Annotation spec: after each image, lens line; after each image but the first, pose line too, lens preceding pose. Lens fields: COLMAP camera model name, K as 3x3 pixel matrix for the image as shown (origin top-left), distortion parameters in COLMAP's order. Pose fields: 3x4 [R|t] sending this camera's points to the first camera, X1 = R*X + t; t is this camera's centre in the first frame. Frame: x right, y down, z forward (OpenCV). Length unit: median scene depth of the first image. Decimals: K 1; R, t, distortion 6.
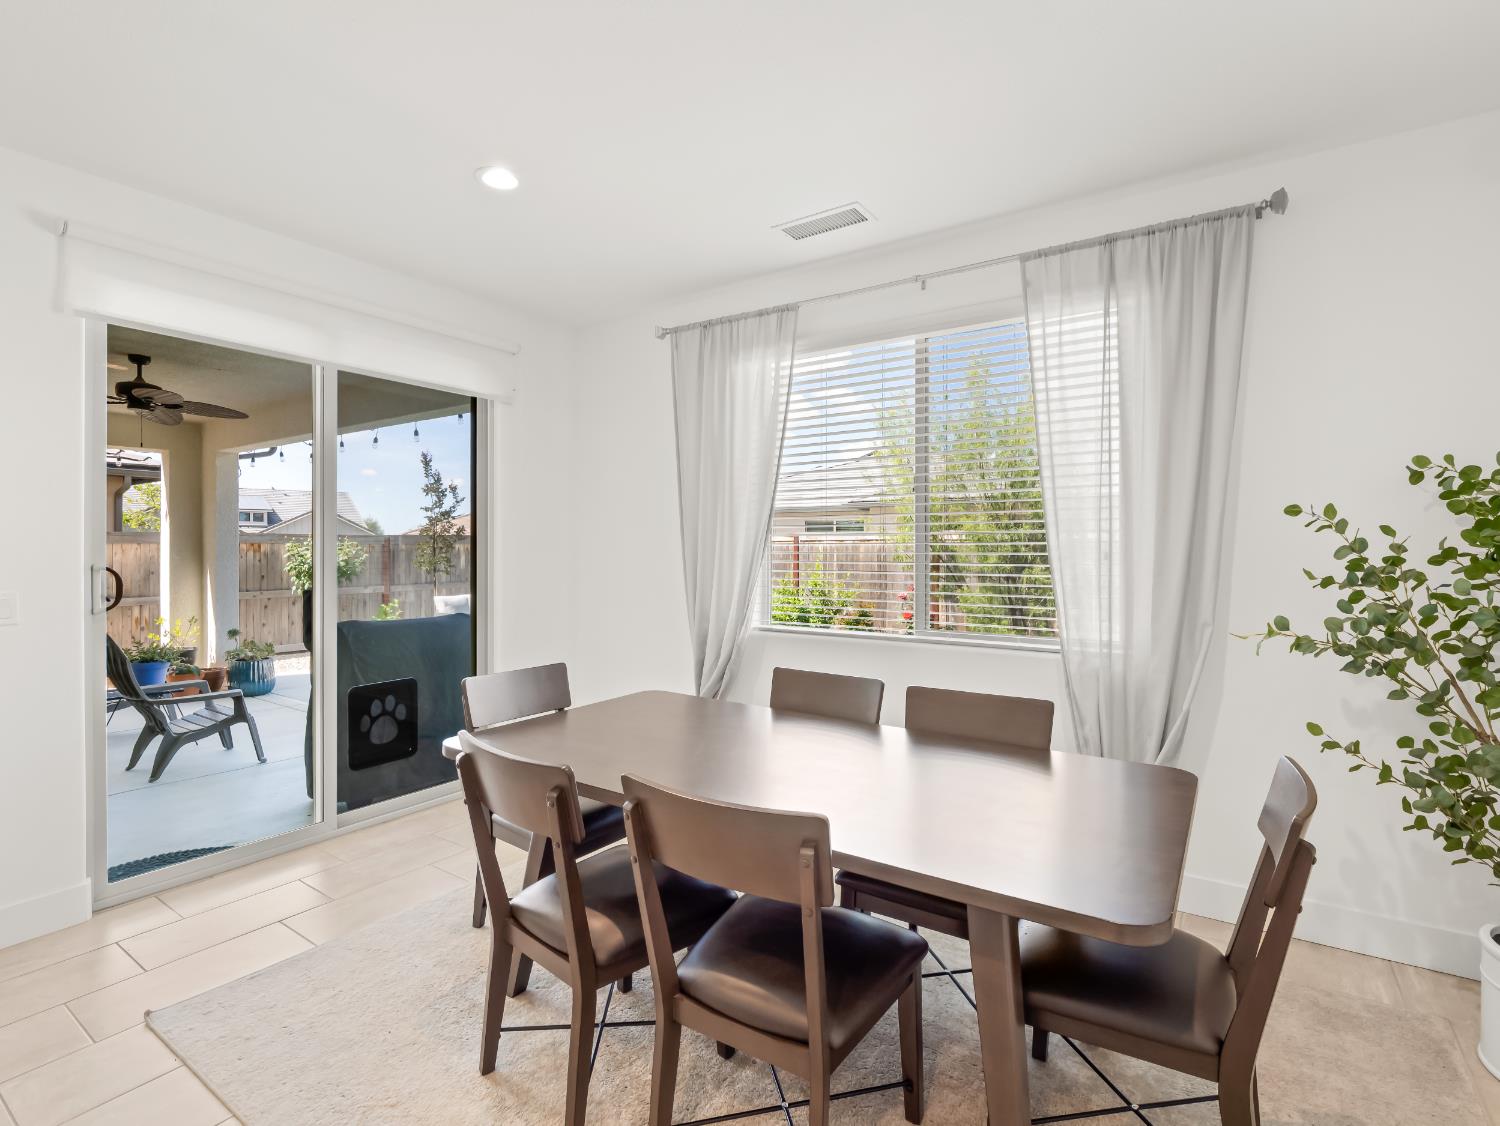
lens RADIAL K [[732.5, 0, 717.0], [0, 732.5, 554.4], [0, 0, 1]] dist [-0.015564, 0.001165]
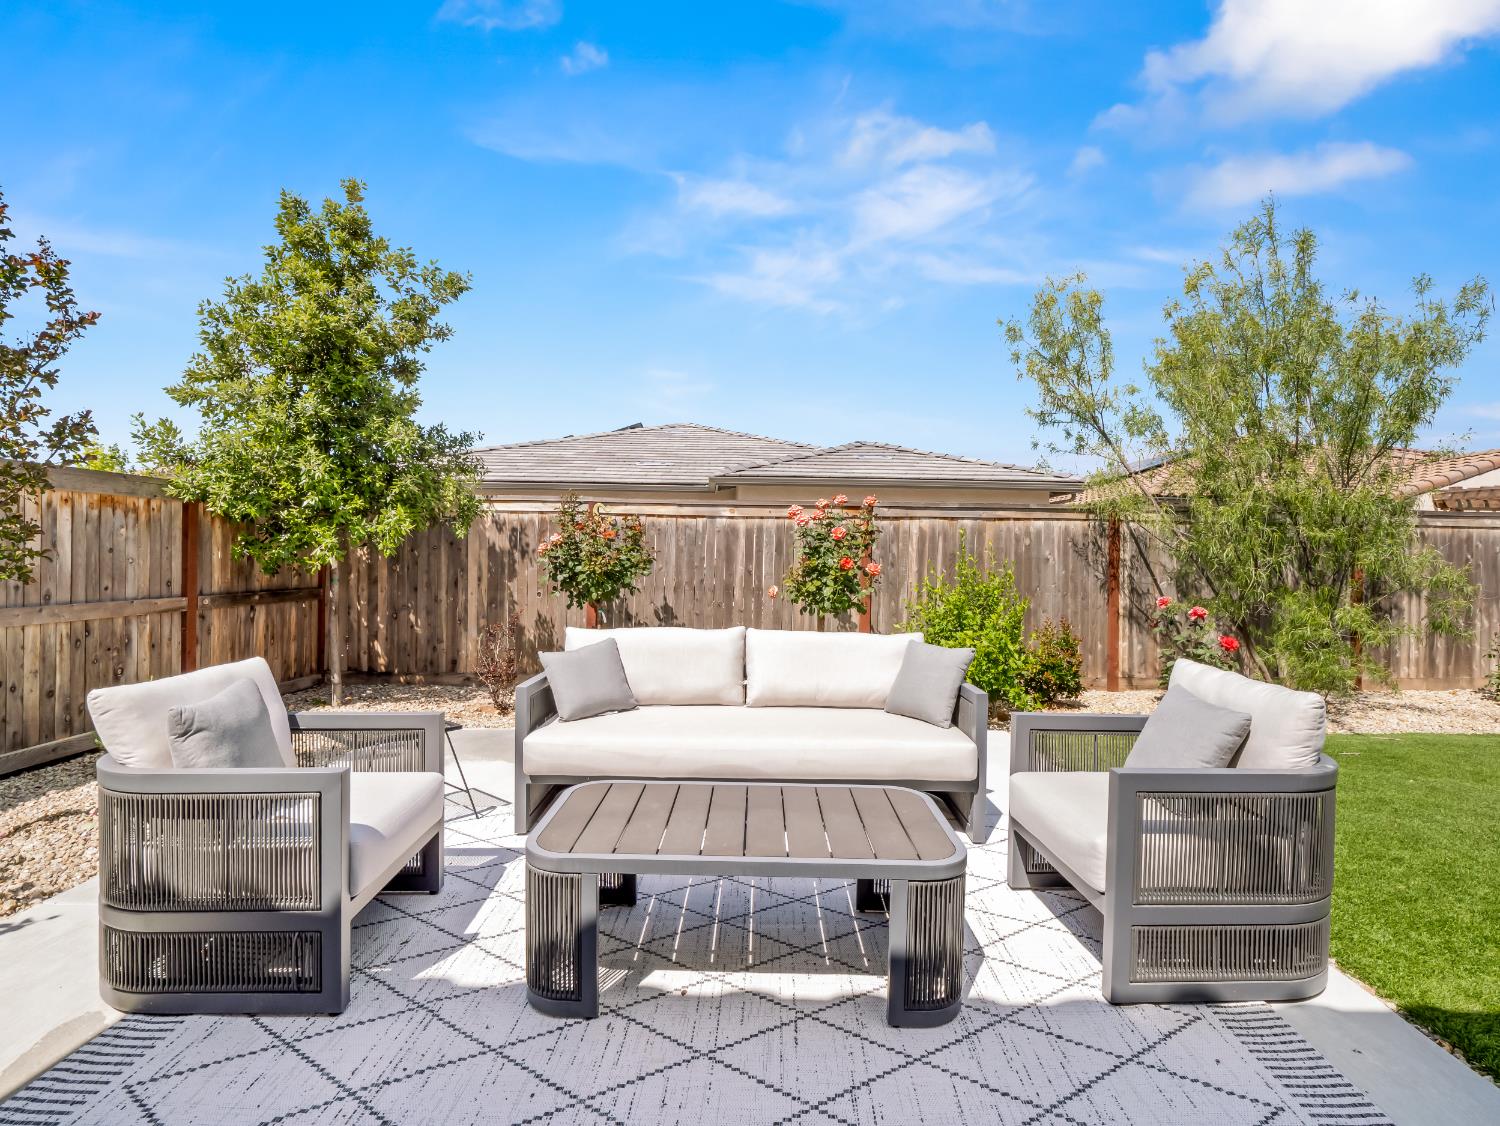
lens RADIAL K [[732.5, 0, 738.0], [0, 732.5, 576.4], [0, 0, 1]] dist [-0.015564, 0.001165]
pose [[0.832546, -0.002492, 0.553951, -0.296702], [-0.007709, 0.999841, 0.016084, 0.019495], [-0.553903, -0.017661, 0.832394, 0.628893]]
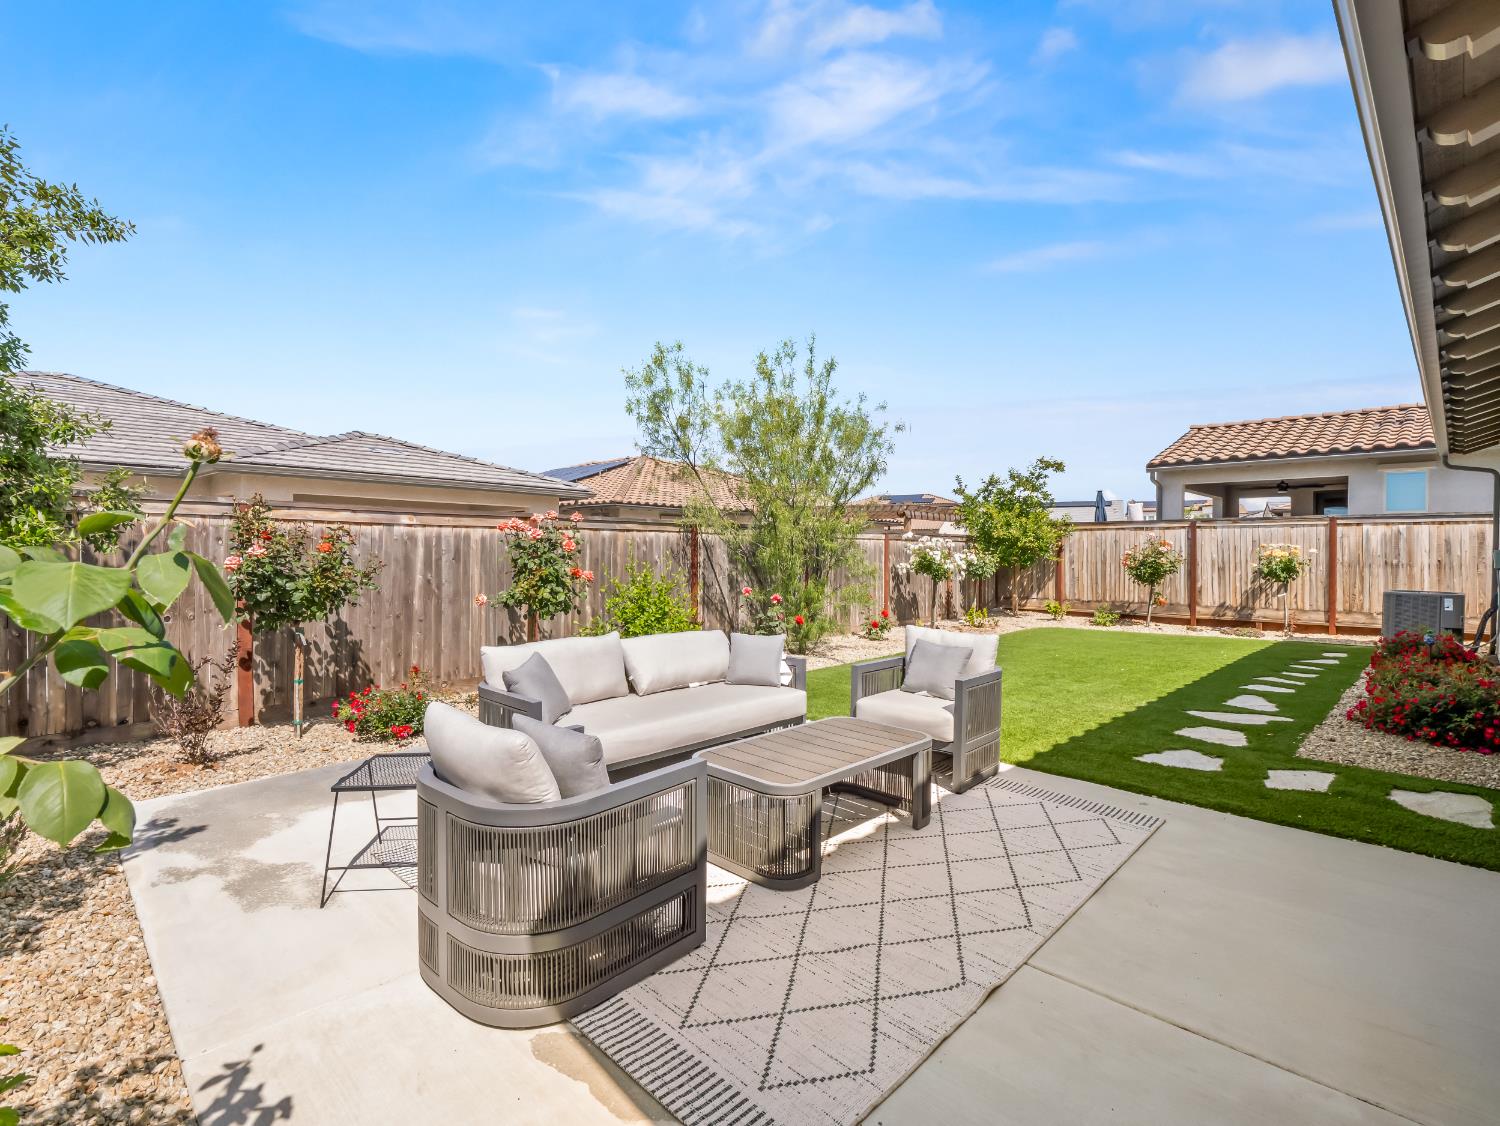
lens RADIAL K [[732.5, 0, 745.2], [0, 732.5, 560.0], [0, 0, 1]] dist [-0.015564, 0.001165]
pose [[0.158170, -0.008513, 0.987375, -0.495806], [0.003538, 0.999961, 0.008054, 0.005374], [-0.987406, 0.002219, 0.158194, 0.767718]]
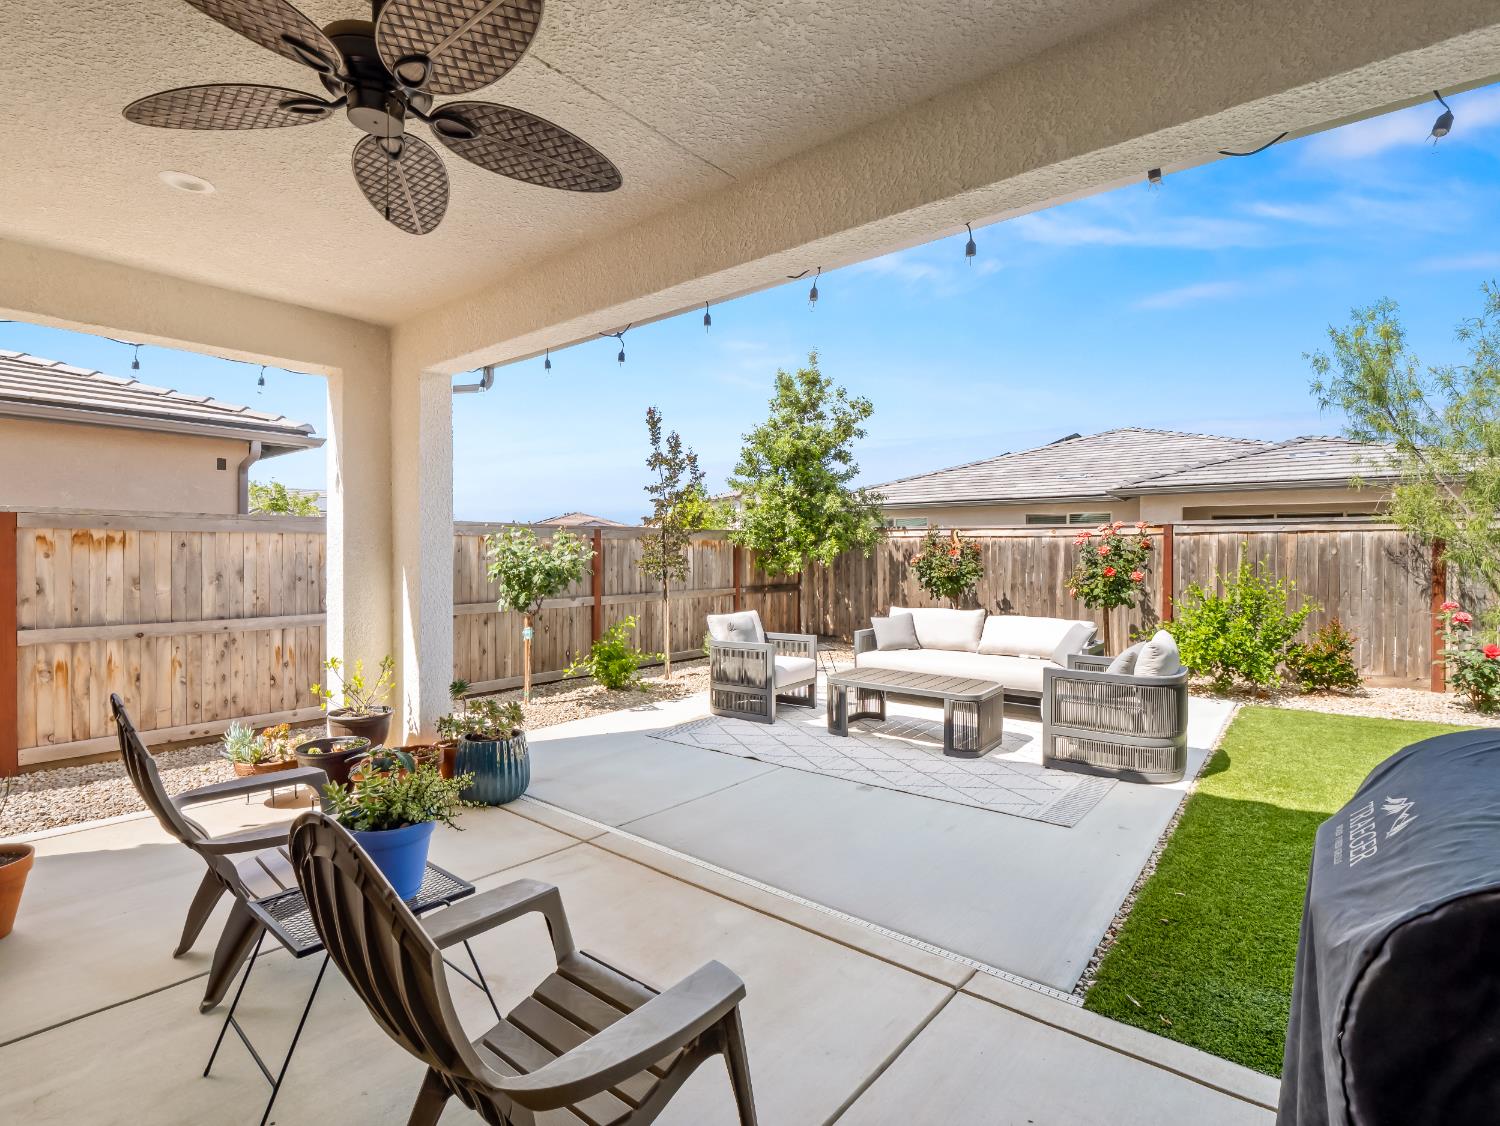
lens RADIAL K [[732.5, 0, 727.8], [0, 732.5, 561.0], [0, 0, 1]] dist [-0.015564, 0.001165]
pose [[0.996861, -0.000230, -0.079170, -0.270774], [0.000478, 0.999995, 0.003112, 0.006130], [0.079169, -0.003140, 0.996856, 0.298605]]
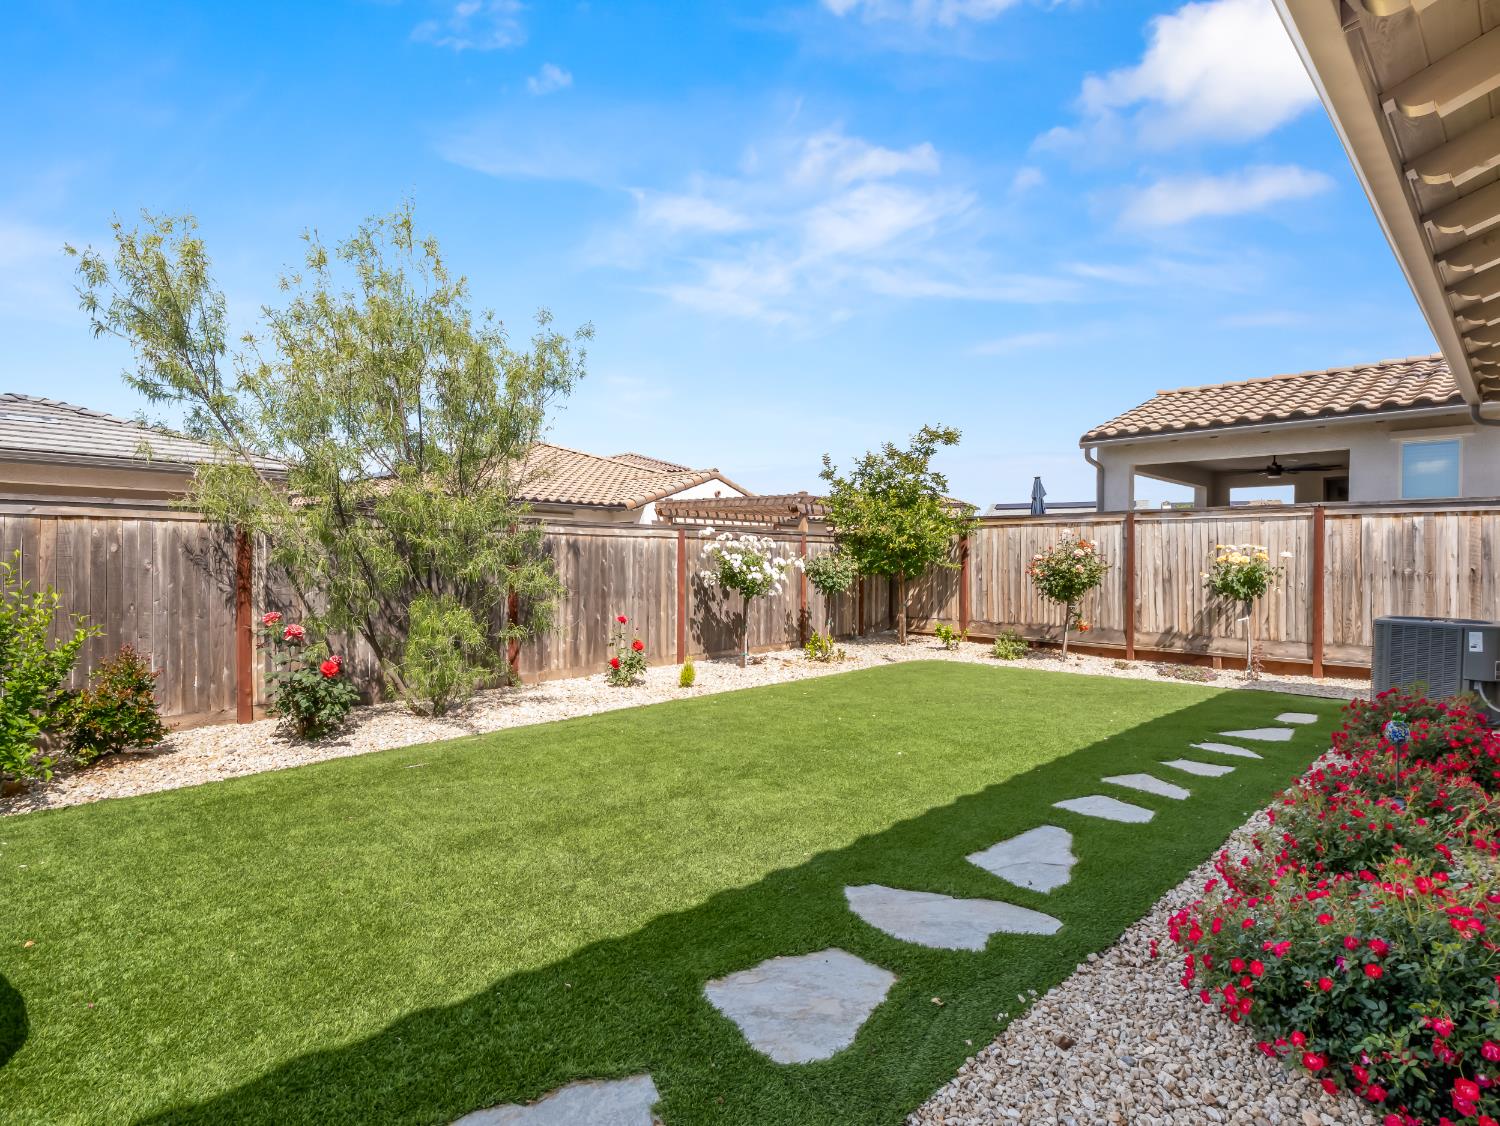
lens RADIAL K [[774.5, 0, 754.8], [0, 774.5, 563.6], [0, 0, 1]] dist [-0.006294, -0.001295]
pose [[0.174813, -0.004643, 0.984591, -0.180919], [0.001130, 0.999989, 0.004515, 0.007919], [-0.984601, 0.000323, 0.174816, 0.514785]]
